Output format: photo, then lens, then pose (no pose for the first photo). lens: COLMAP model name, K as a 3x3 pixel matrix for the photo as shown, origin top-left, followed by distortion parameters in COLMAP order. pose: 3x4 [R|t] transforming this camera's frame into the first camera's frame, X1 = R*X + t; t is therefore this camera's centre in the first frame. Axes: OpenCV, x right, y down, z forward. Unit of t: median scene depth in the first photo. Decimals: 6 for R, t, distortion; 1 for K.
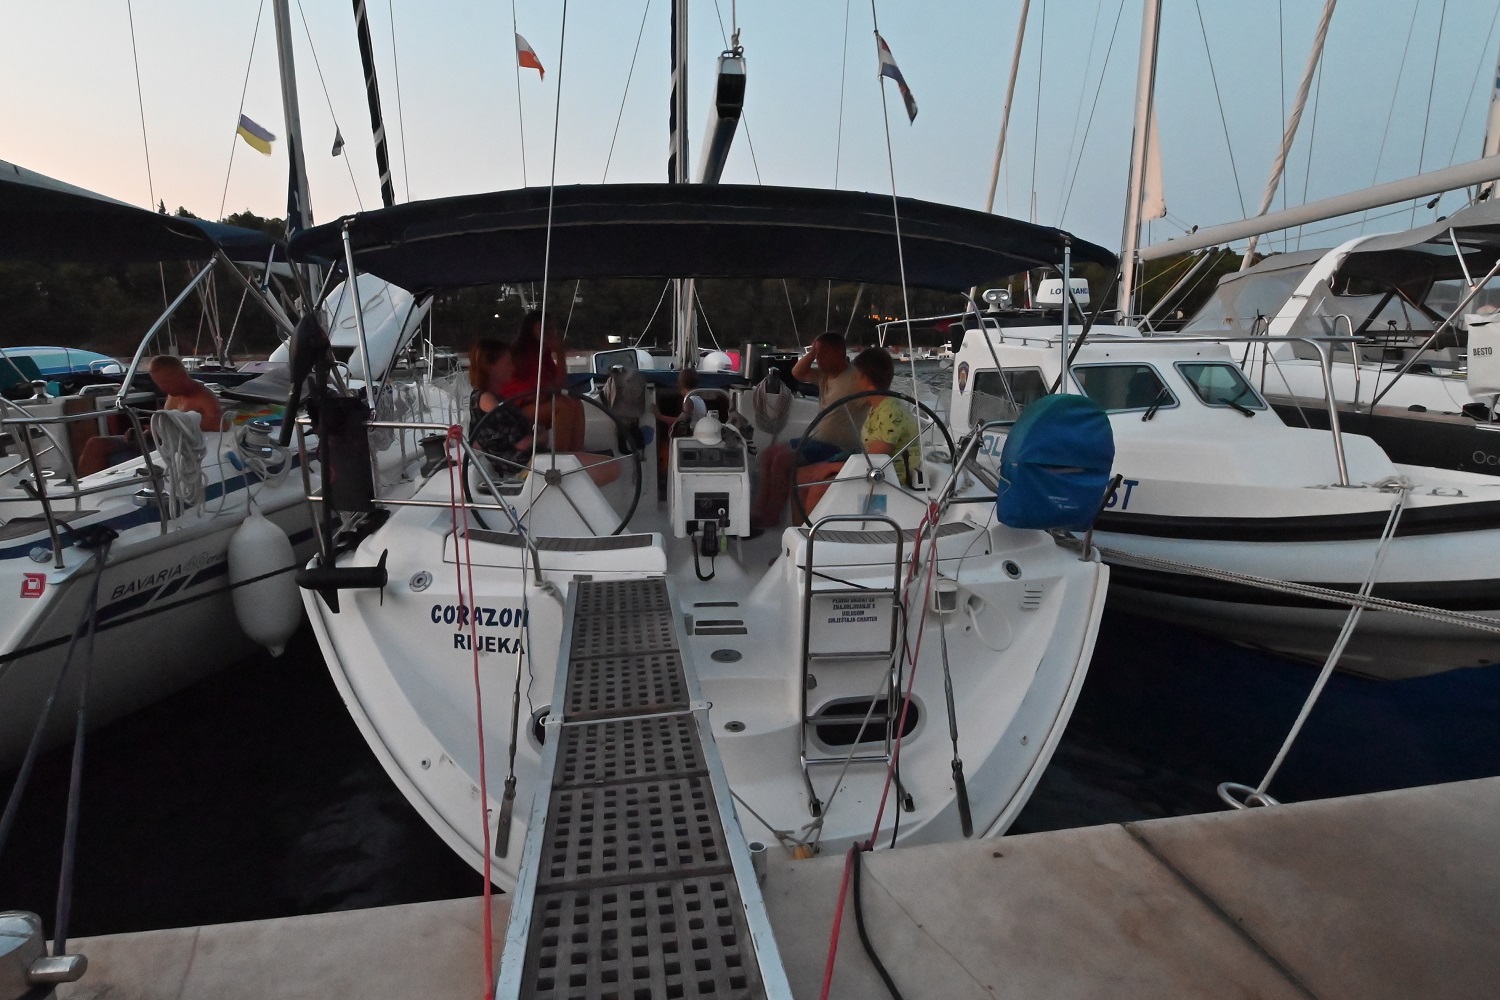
lens RADIAL K [[786.2, 0, 734.6], [0, 786.2, 498.6], [0, 0, 1]] dist [-0.014655, -0.001373]
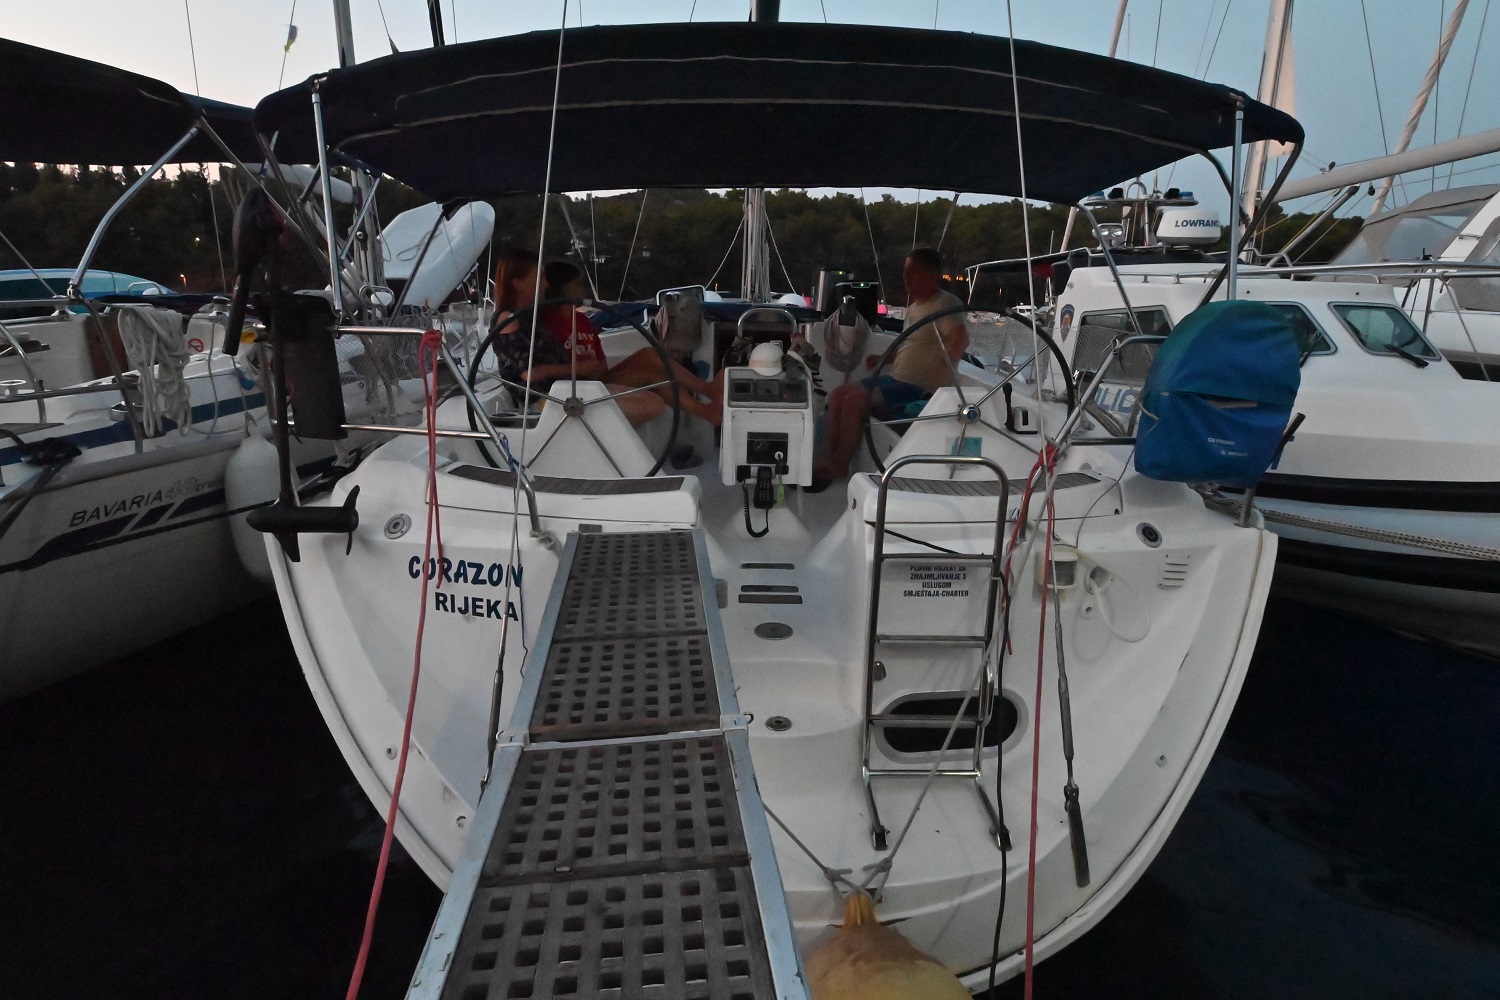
lens RADIAL K [[786.2, 0, 749.4], [0, 786.2, 493.9], [0, 0, 1]] dist [-0.014655, -0.001373]
pose [[0.996467, 0.027147, -0.079480, 0.024835], [-0.023574, 0.998683, 0.045561, 0.024721], [0.080612, -0.043526, 0.995795, 0.209461]]
